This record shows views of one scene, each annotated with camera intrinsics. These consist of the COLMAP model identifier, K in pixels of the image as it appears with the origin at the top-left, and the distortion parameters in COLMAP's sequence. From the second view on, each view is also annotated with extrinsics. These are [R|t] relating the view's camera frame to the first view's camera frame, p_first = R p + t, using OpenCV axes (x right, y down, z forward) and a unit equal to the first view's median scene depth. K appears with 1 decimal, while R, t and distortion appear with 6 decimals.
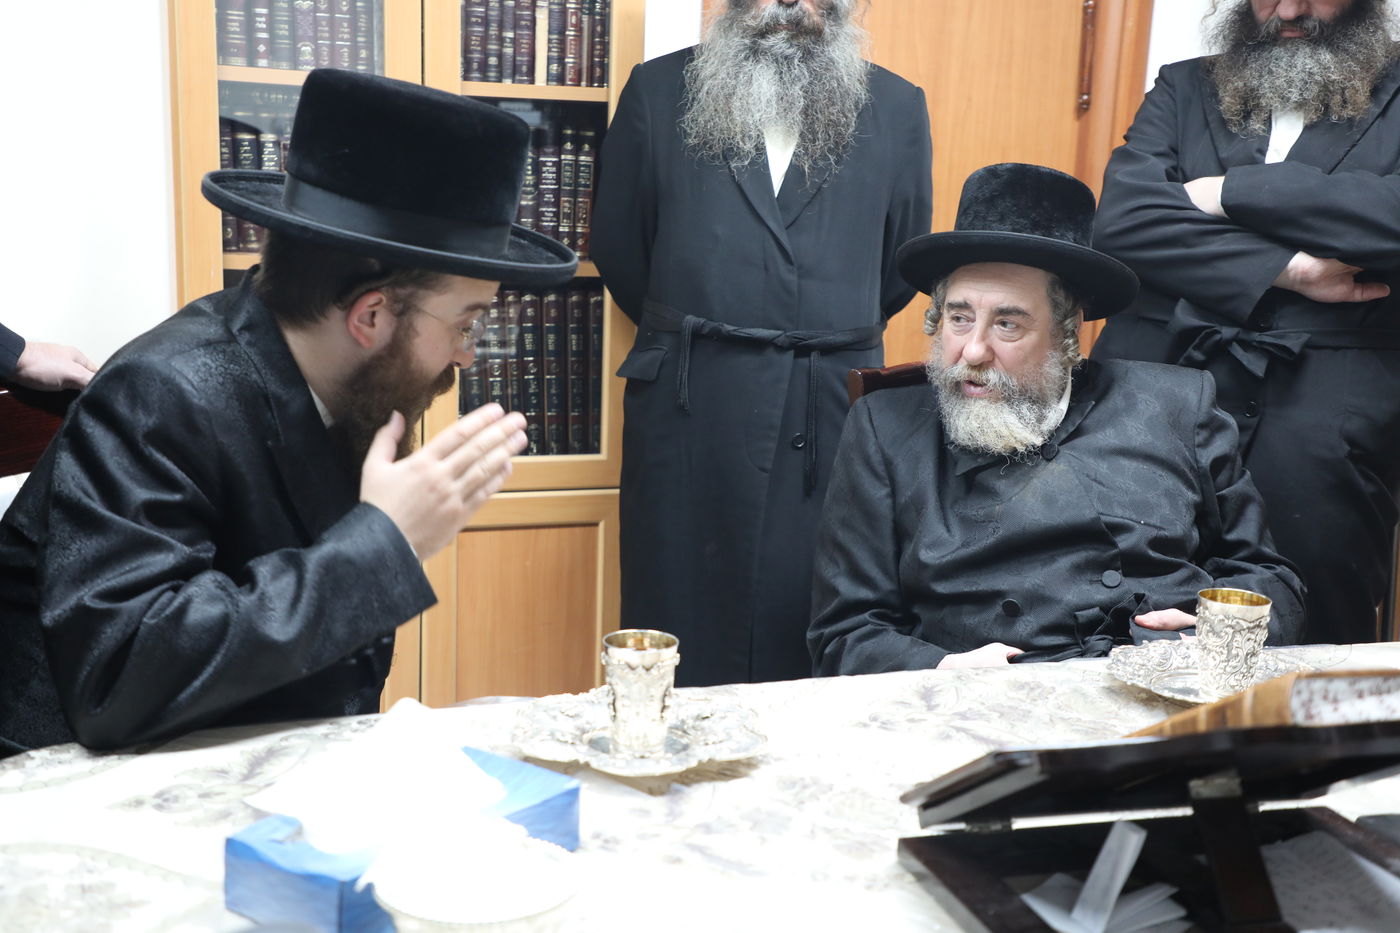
lens RADIAL K [[1685.6, 0, 697.3], [0, 1685.6, 474.0], [0, 0, 1]] dist [0.123627, 0.000000]
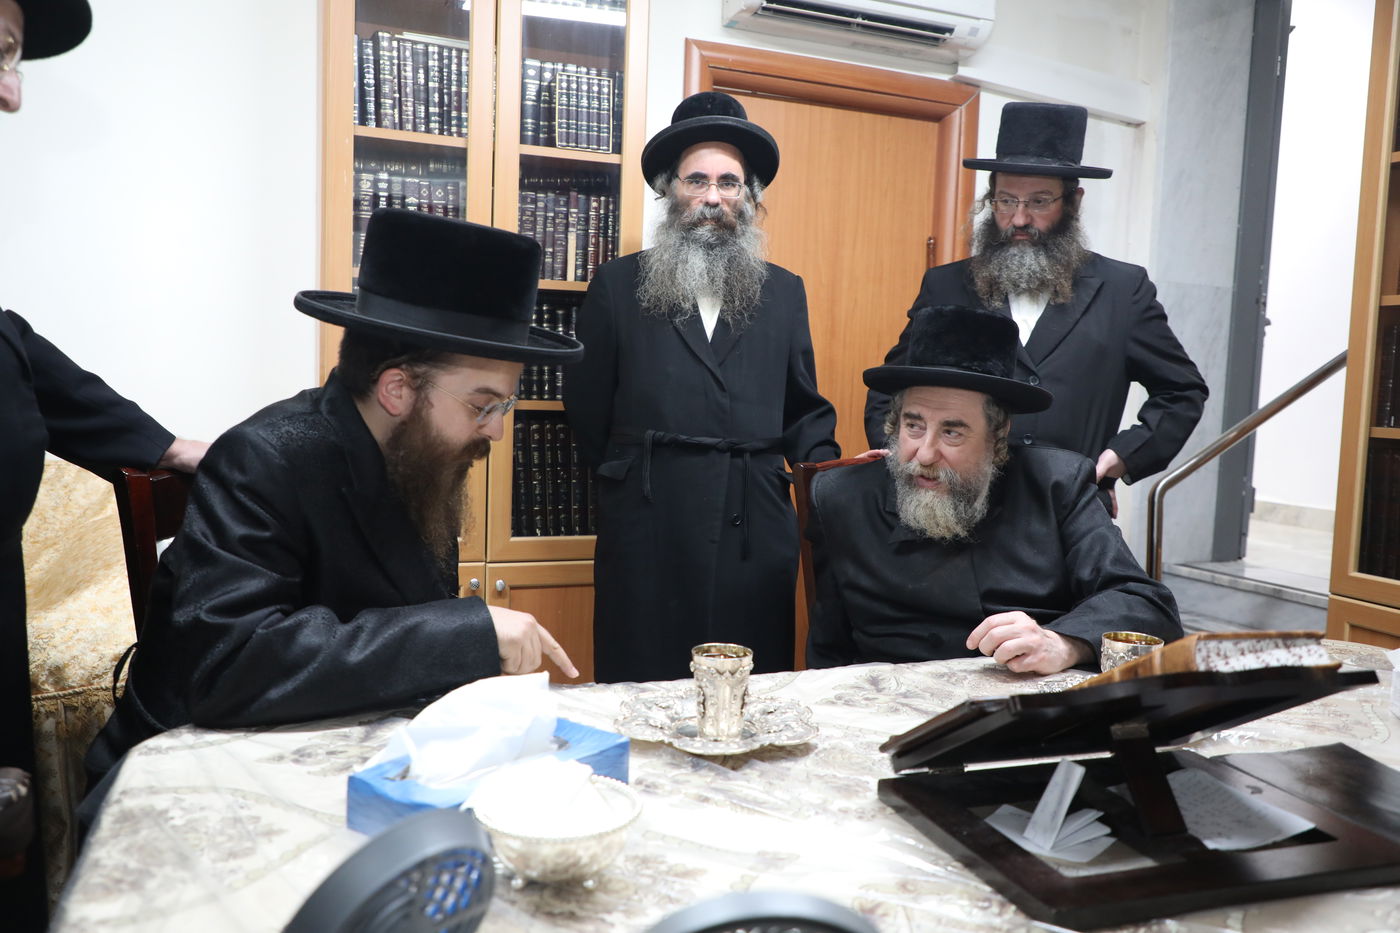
lens RADIAL K [[1102.9, 0, 689.5], [0, 1102.9, 469.3], [0, 0, 1]] dist [-0.024828, 0.019502]
pose [[0.999519, -0.002625, 0.030899, -0.041549], [0.005640, 0.995178, -0.097918, 0.054563], [-0.030493, 0.098046, 0.994715, 0.141390]]
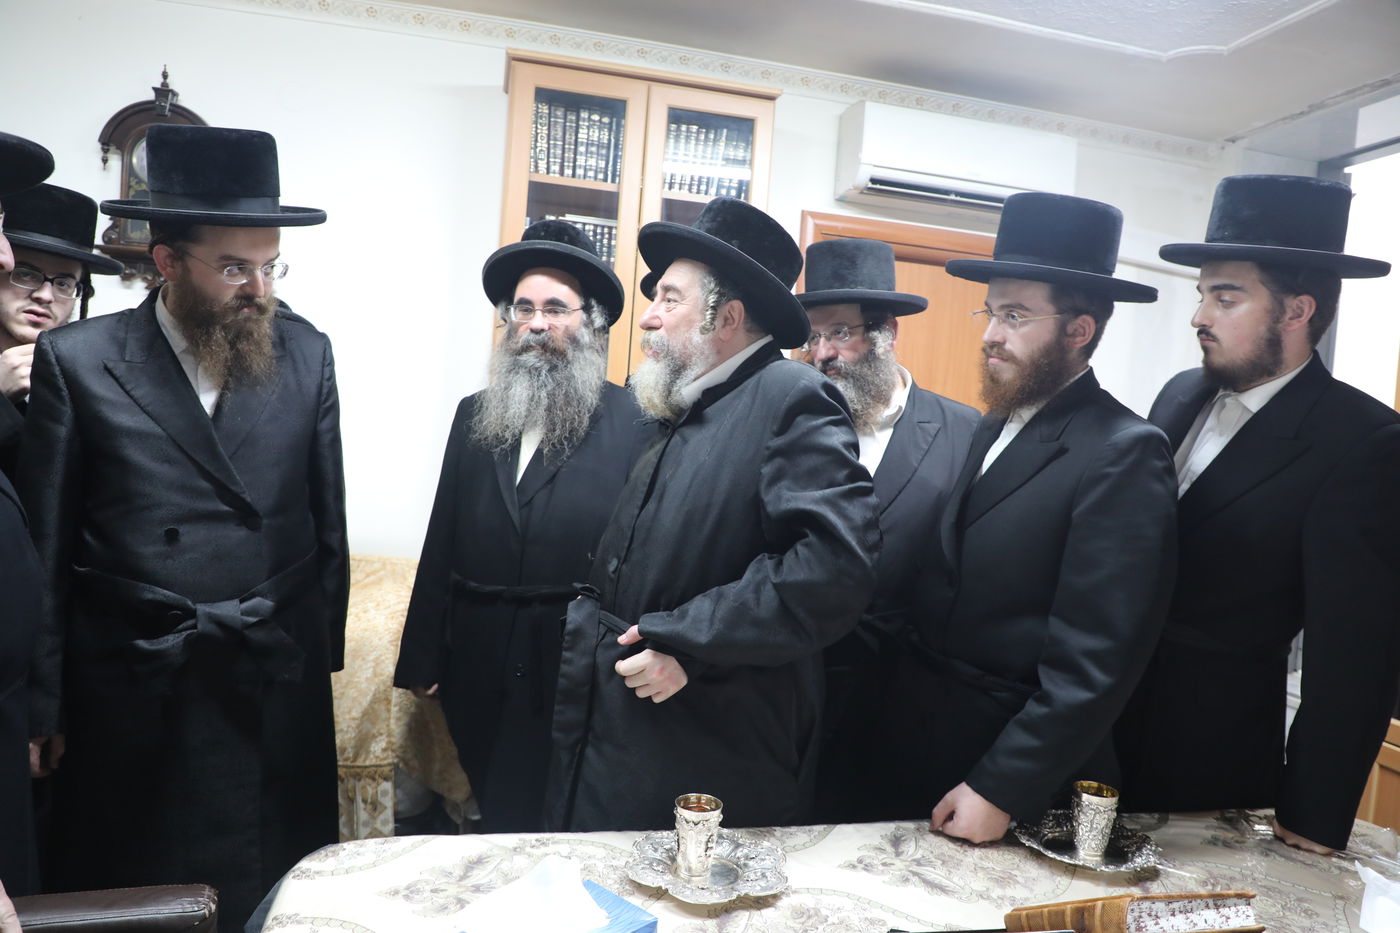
lens RADIAL K [[959.9, 0, 691.5], [0, 959.9, 470.4], [0, 0, 1]] dist [-0.075219, 0.038042]
pose [[0.993250, 0.041011, -0.108500, 0.032468], [-0.055718, 0.989115, -0.136189, -0.091526], [0.101734, 0.141315, 0.984723, 0.080959]]
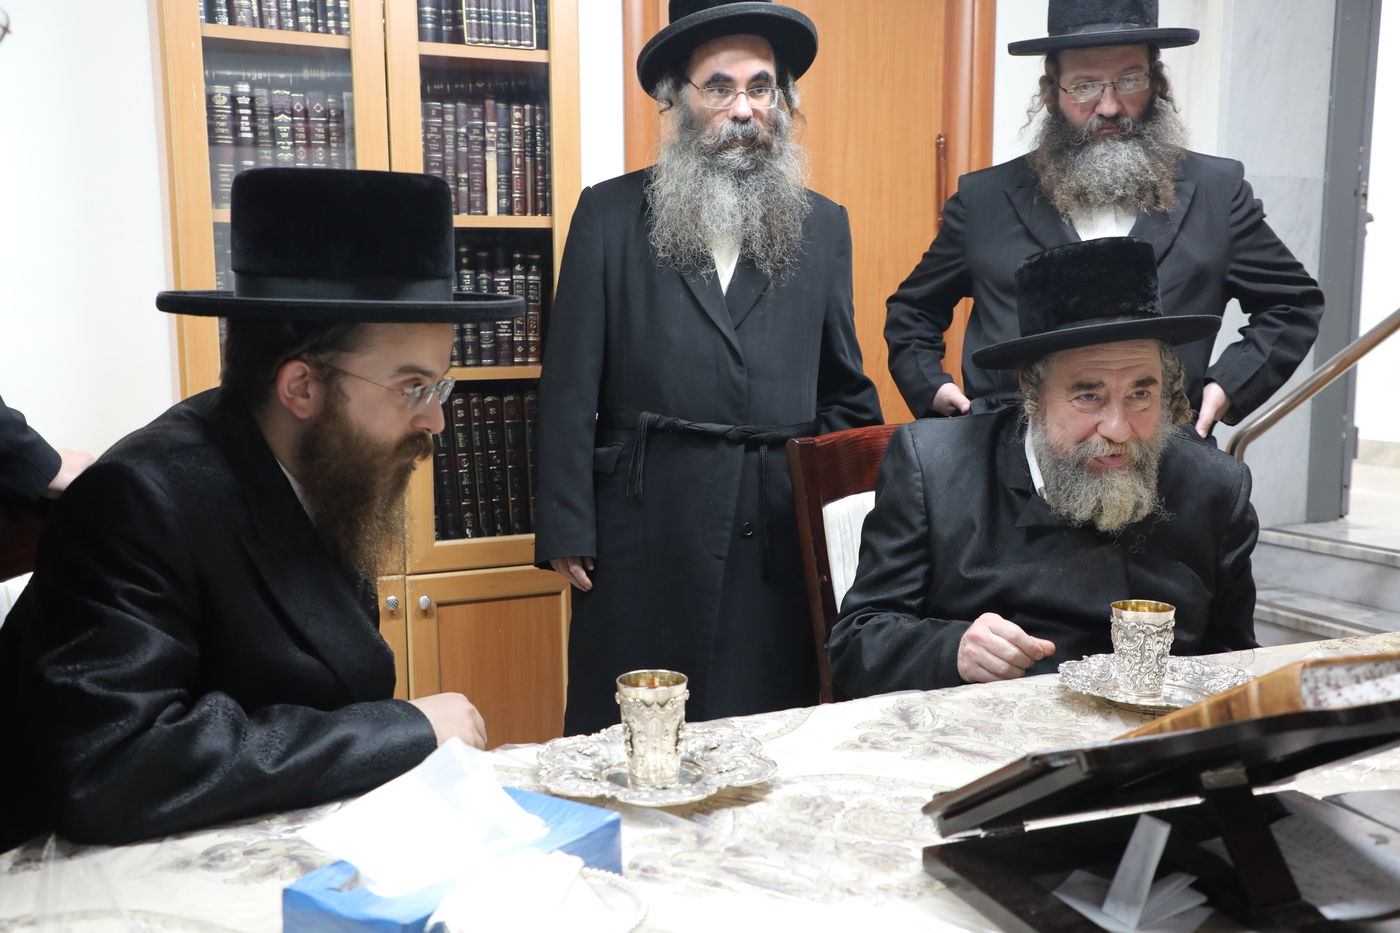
lens RADIAL K [[1390.8, 0, 690.6], [0, 1390.8, 470.2], [0, 0, 1]] dist [0.057850, 0.000000]
pose [[0.996555, -0.052053, 0.064559, -0.060080], [0.056069, 0.996498, -0.062039, 0.023141], [-0.061104, 0.065446, 0.995984, 0.111613]]
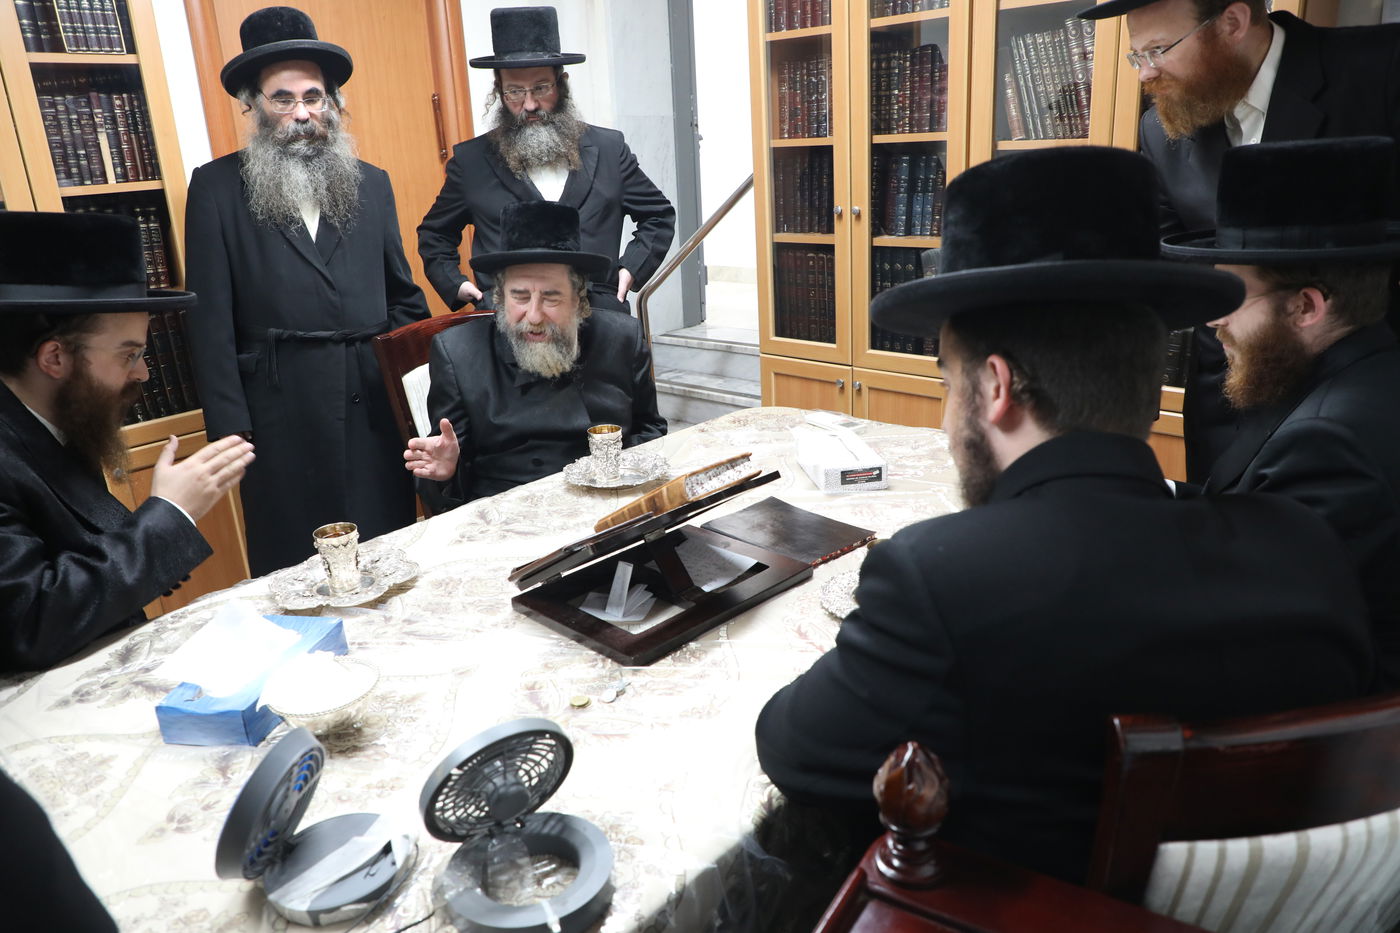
lens RADIAL K [[959.9, 0, 697.1], [0, 959.9, 472.9], [0, 0, 1]] dist [-0.075219, 0.038042]
pose [[0.871827, -0.228978, 0.432997, -0.121716], [0.165115, 0.969651, 0.180318, -0.078604], [-0.461145, -0.085711, 0.883176, -0.055936]]
